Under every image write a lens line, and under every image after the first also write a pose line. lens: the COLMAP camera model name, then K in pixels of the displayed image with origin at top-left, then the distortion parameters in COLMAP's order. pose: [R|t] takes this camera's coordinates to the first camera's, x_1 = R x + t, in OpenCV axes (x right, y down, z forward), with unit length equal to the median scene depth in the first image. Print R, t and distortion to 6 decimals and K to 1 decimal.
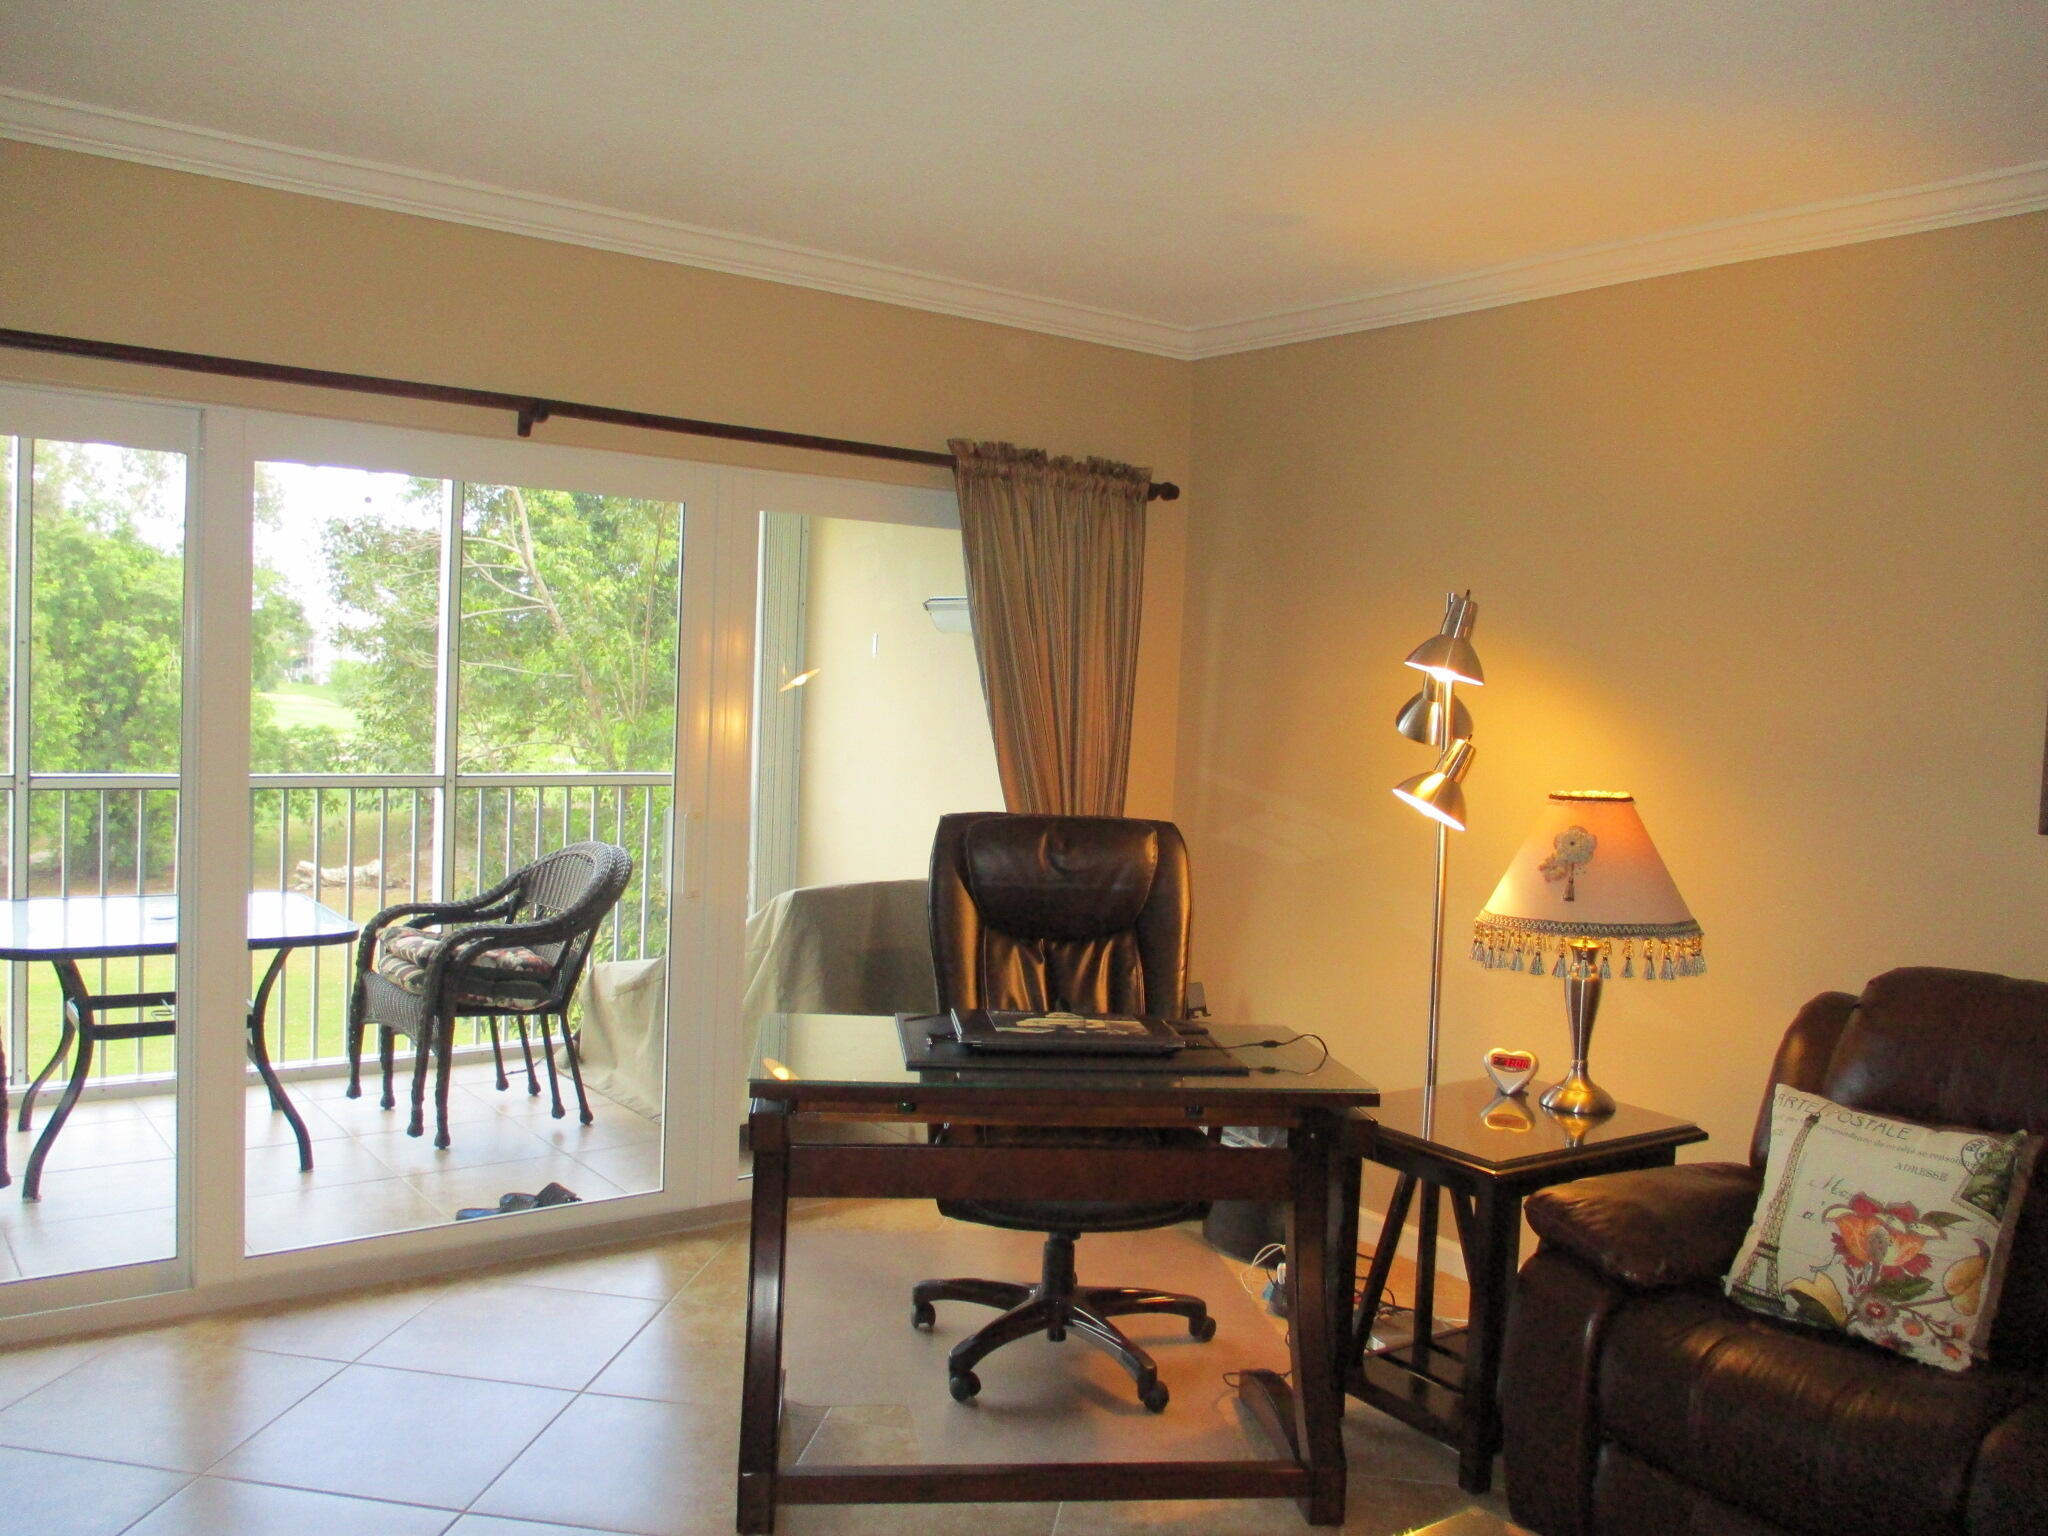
lens RADIAL K [[1690.9, 0, 1038.5], [0, 1690.9, 767.4], [0, 0, 1]] dist [-0.043538, 0.020568]
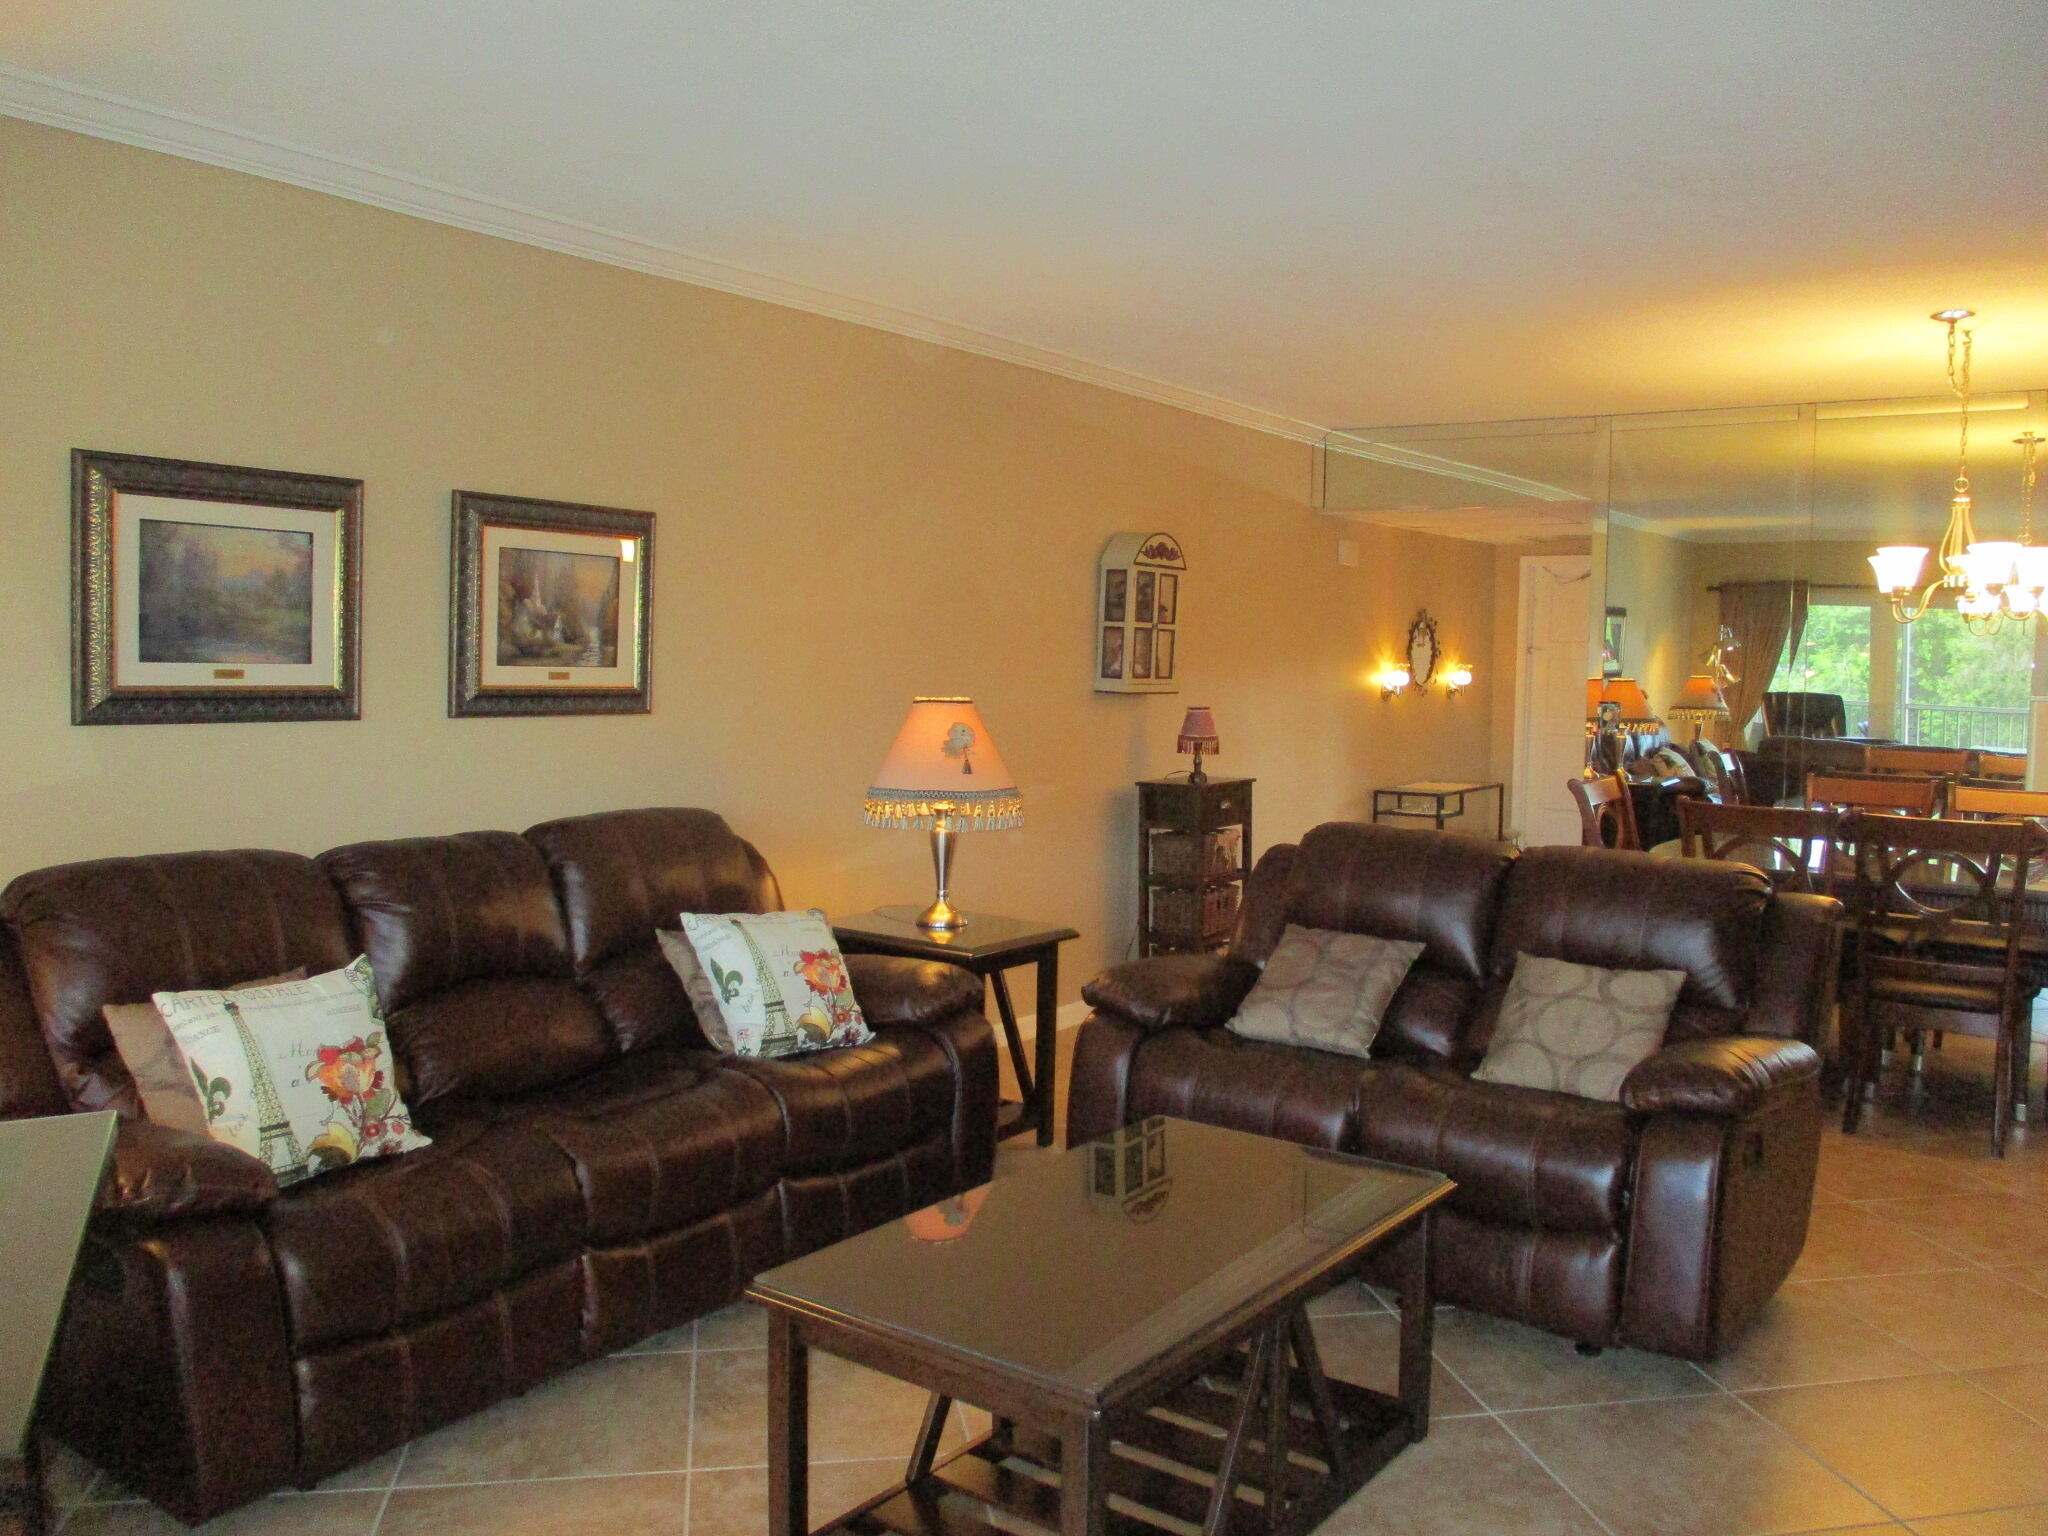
lens RADIAL K [[1690.9, 0, 1029.8], [0, 1690.9, 774.3], [0, 0, 1]] dist [-0.043538, 0.020568]
pose [[-0.297701, -0.118270, 0.947305, -0.495317], [0.020887, 0.991252, 0.130321, -0.045934], [-0.954431, 0.058583, -0.292626, 0.606870]]
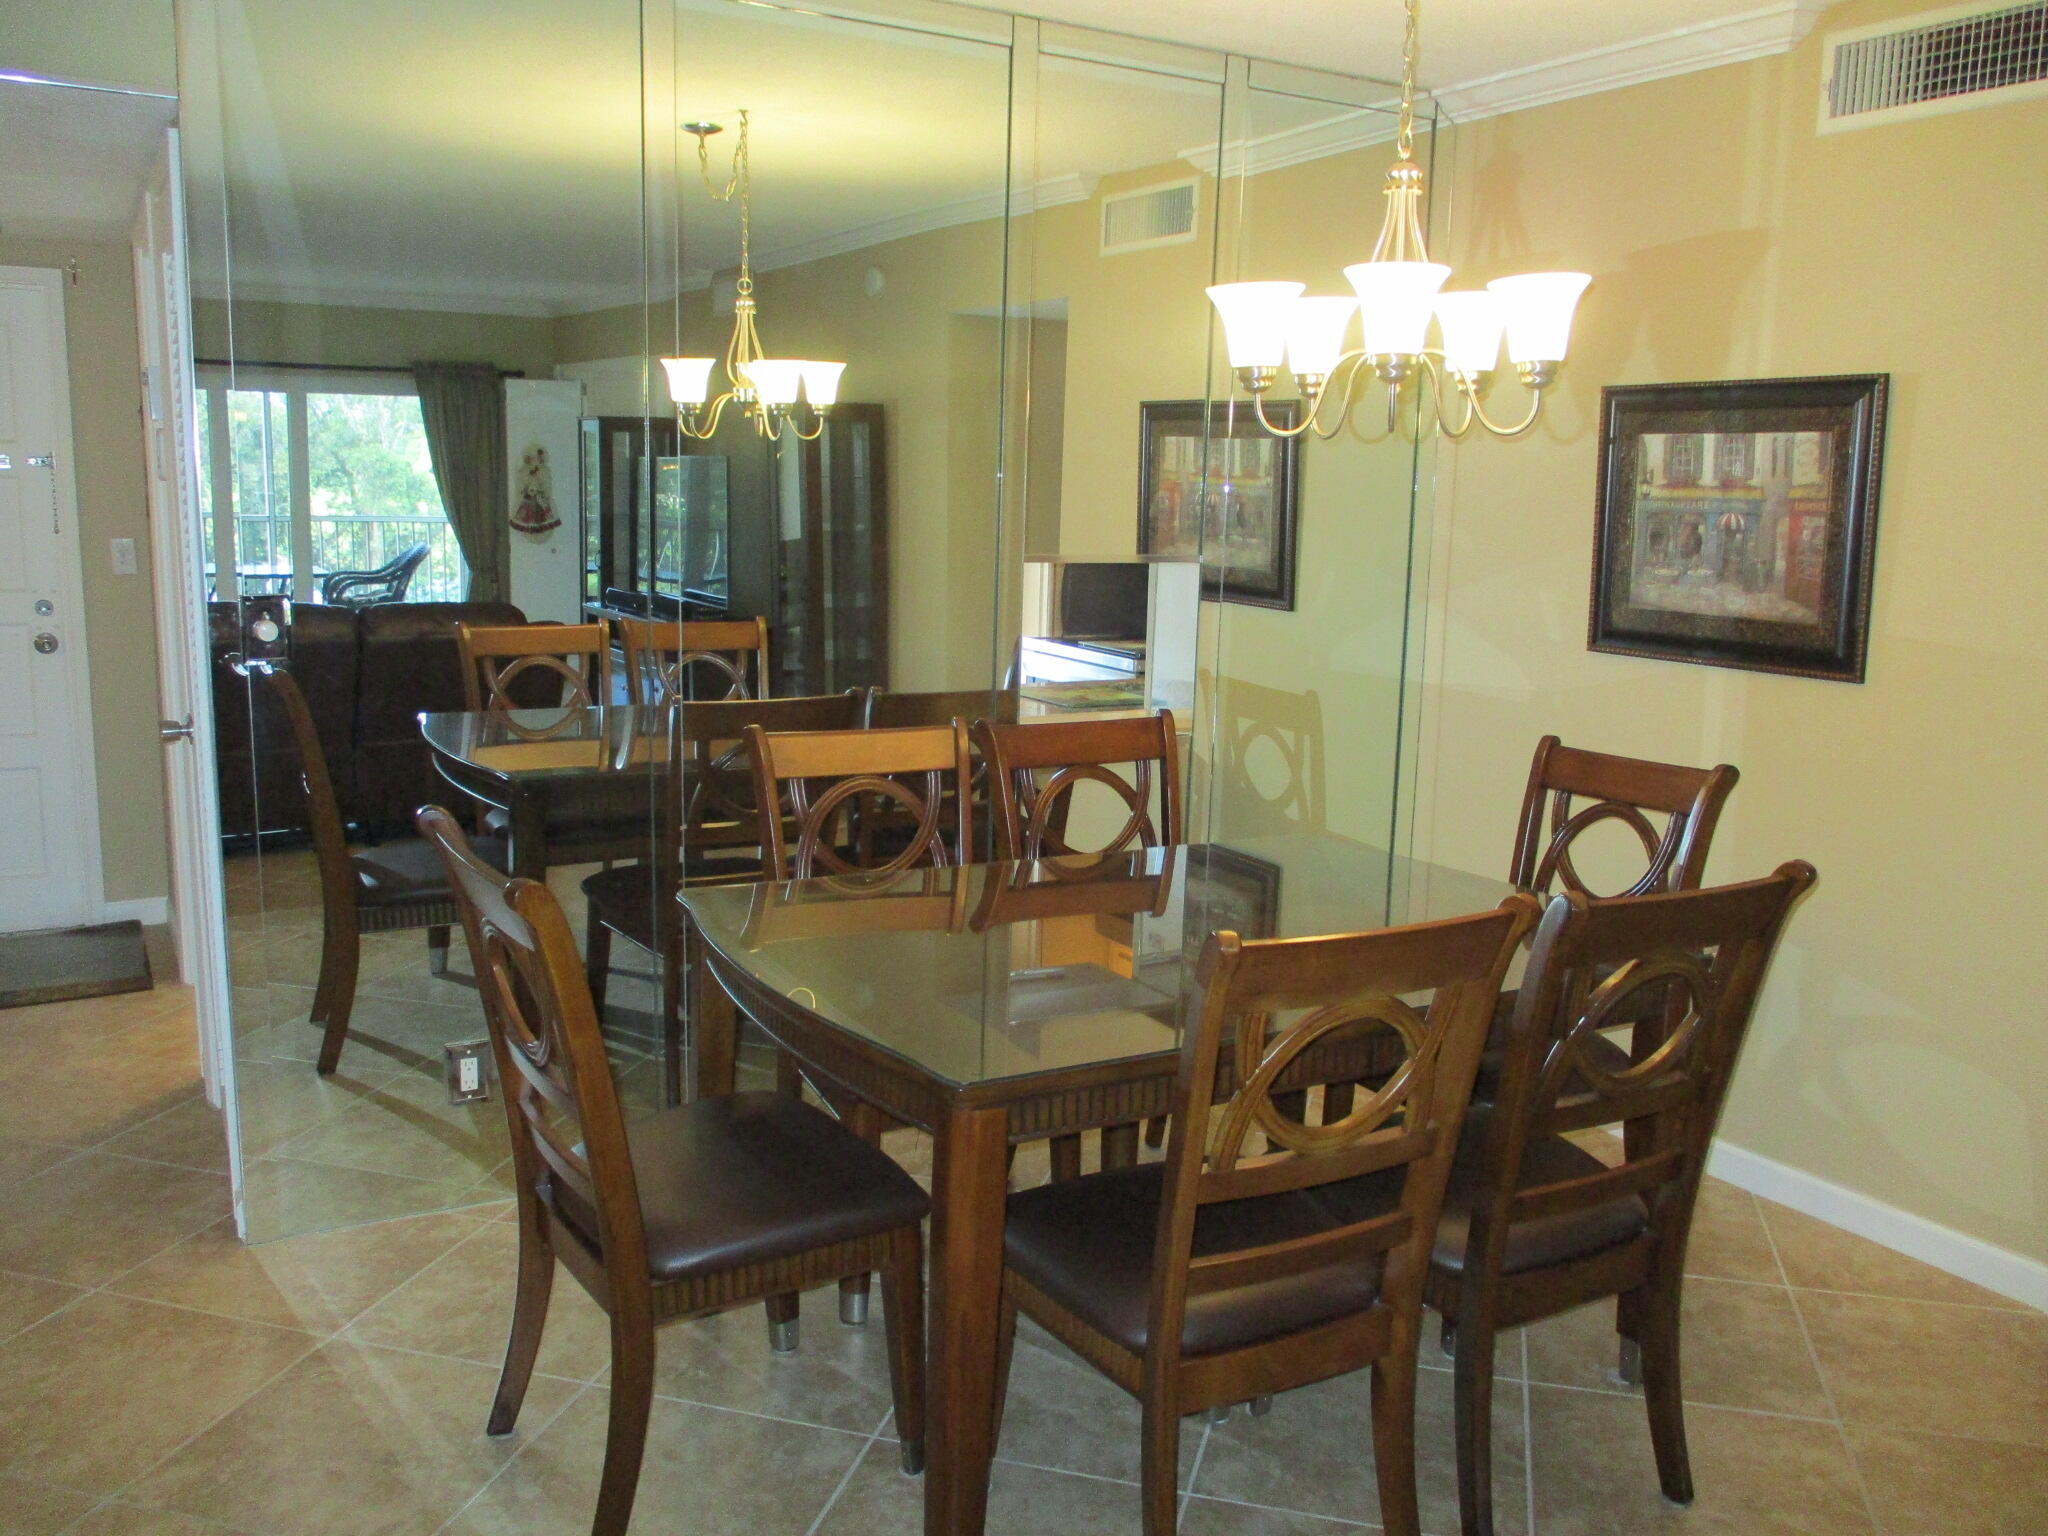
lens RADIAL K [[1690.9, 0, 1027.1], [0, 1690.9, 774.1], [0, 0, 1]] dist [-0.043538, 0.020568]
pose [[-0.988207, -0.092233, 0.122227, 0.656584], [-0.062292, 0.971348, 0.229353, 0.011519], [-0.139879, 0.219034, -0.965639, 0.156922]]
